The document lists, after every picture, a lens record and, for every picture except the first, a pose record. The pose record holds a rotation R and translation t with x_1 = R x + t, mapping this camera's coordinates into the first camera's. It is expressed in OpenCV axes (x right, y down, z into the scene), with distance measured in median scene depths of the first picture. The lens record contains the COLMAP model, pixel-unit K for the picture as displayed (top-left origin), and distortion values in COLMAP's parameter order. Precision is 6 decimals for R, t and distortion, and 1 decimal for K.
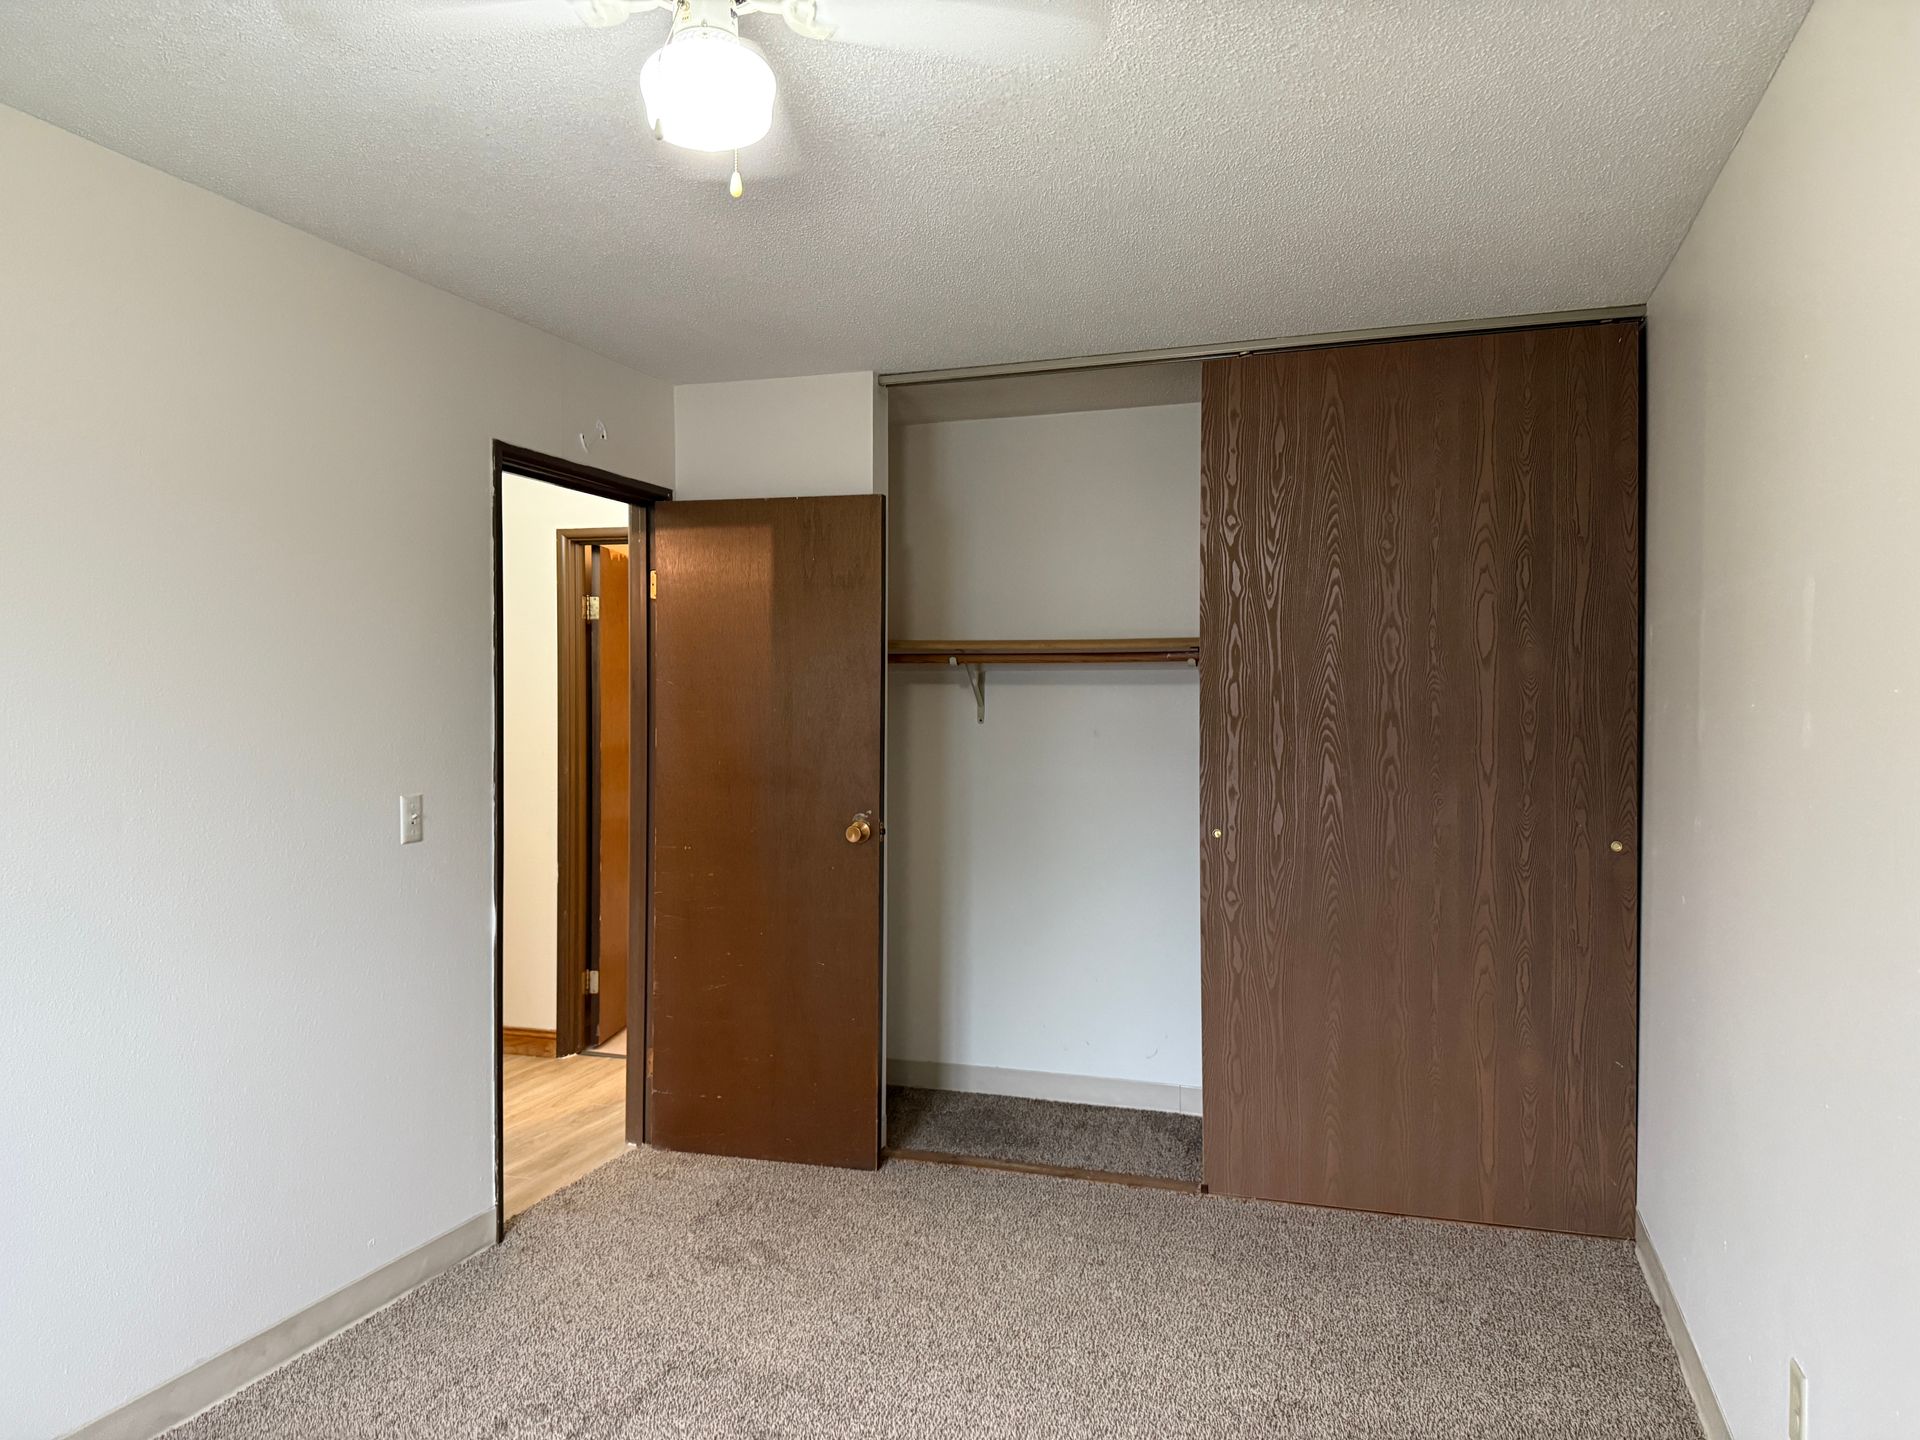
lens RADIAL K [[1331.5, 0, 960.0], [0, 1331.5, 720.0], [0, 0, 1]] dist [-0.004115, -0.000937]
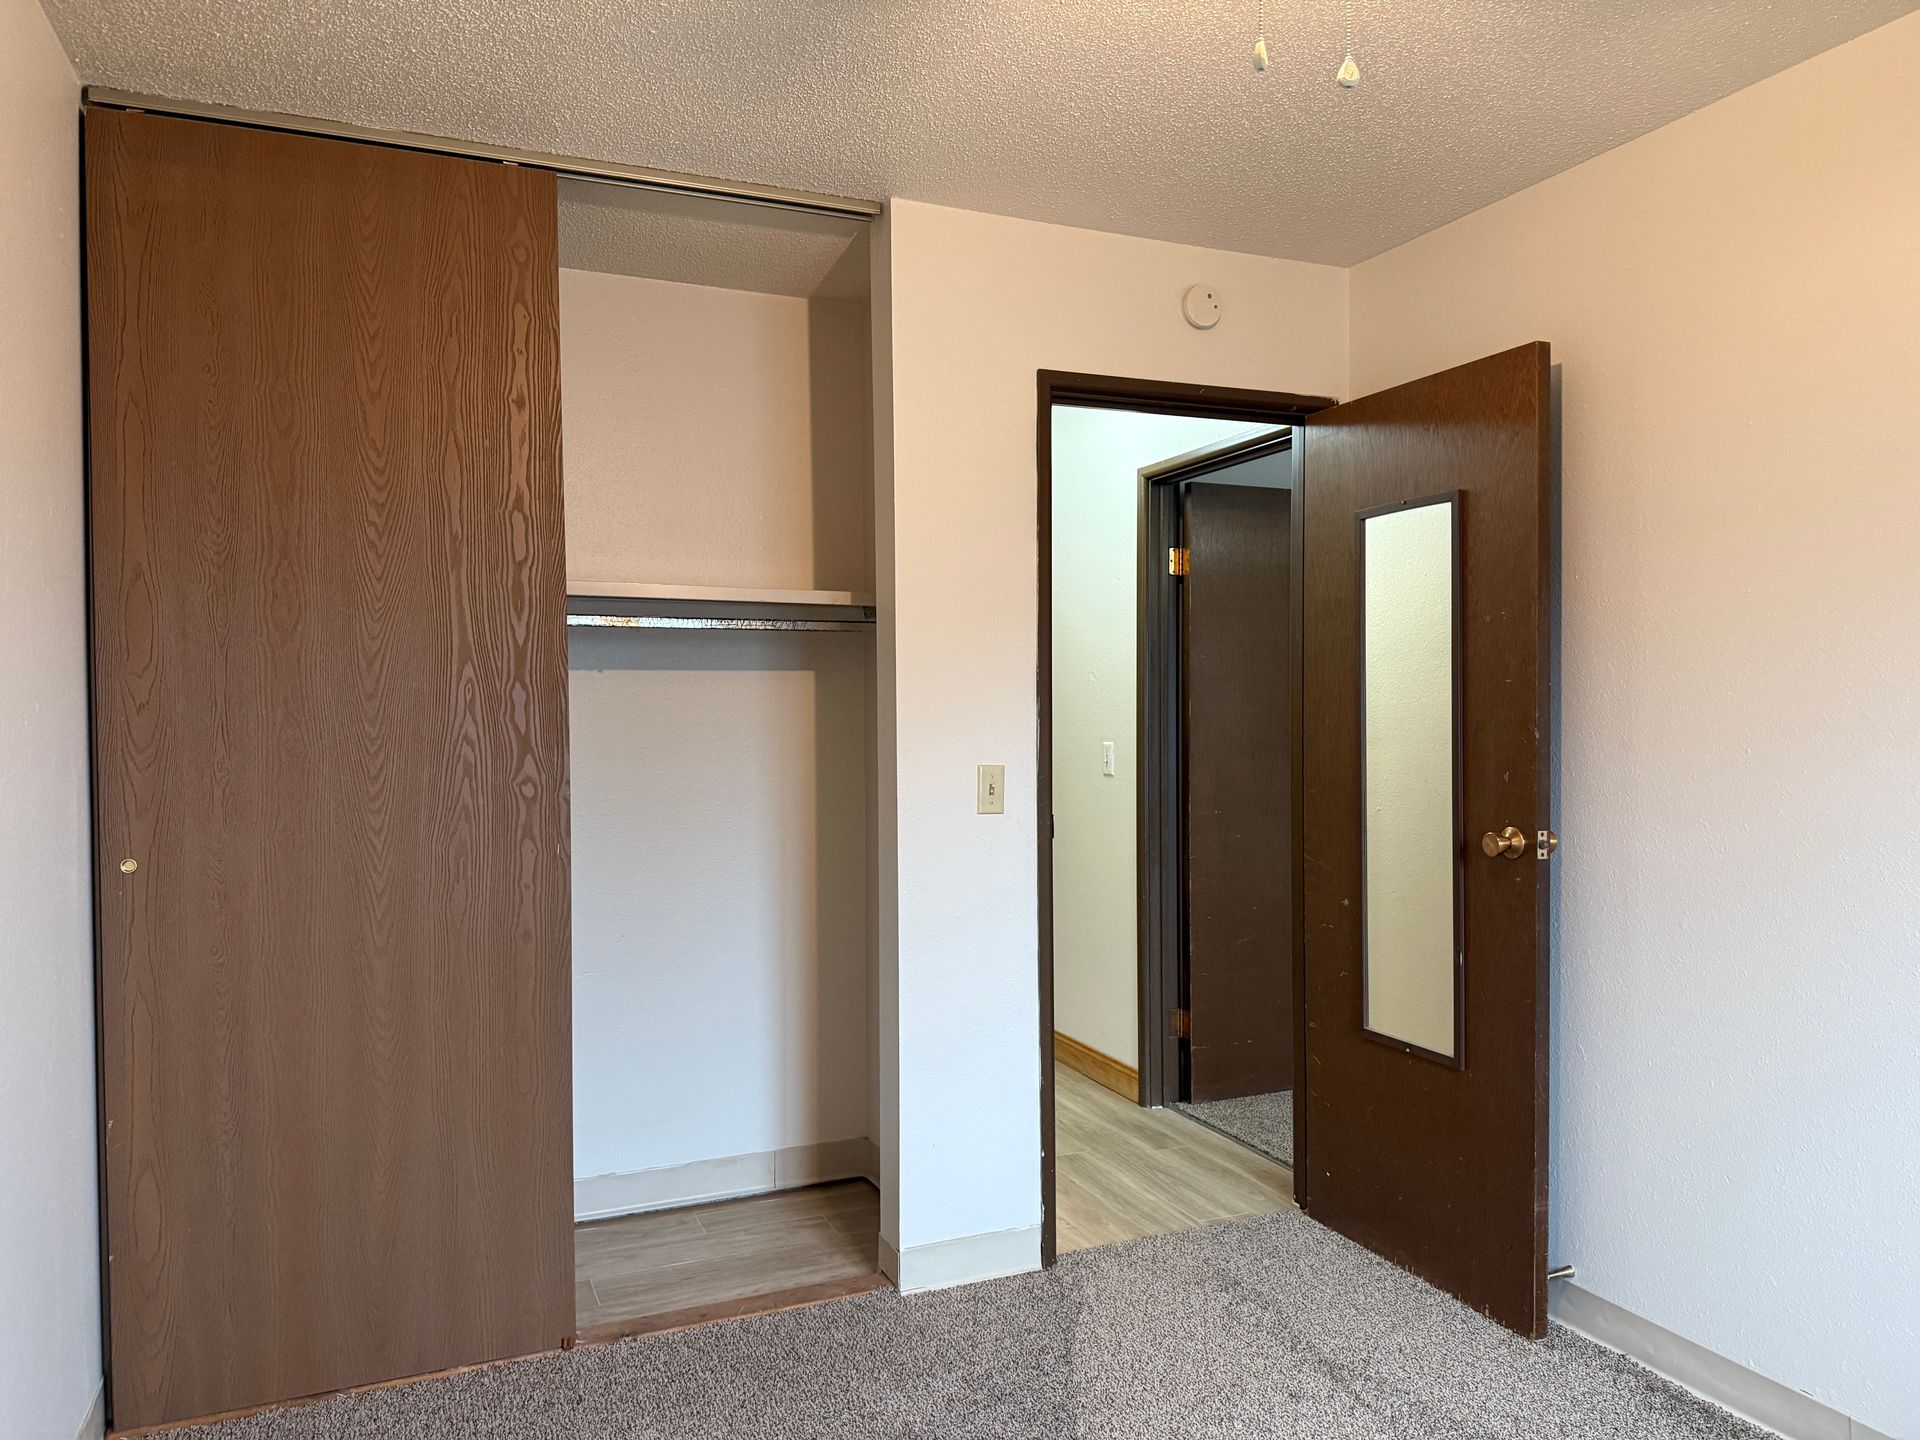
lens RADIAL K [[1358.4, 0, 960.0], [0, 1358.4, 720.0], [0, 0, 1]] dist [-0.060582, 0.000573]
pose [[-0.994120, 0.015353, -0.107189, 0.054734], [-0.012532, -0.999558, -0.026947, -0.096075], [-0.107556, -0.025445, 0.993873, 0.276157]]
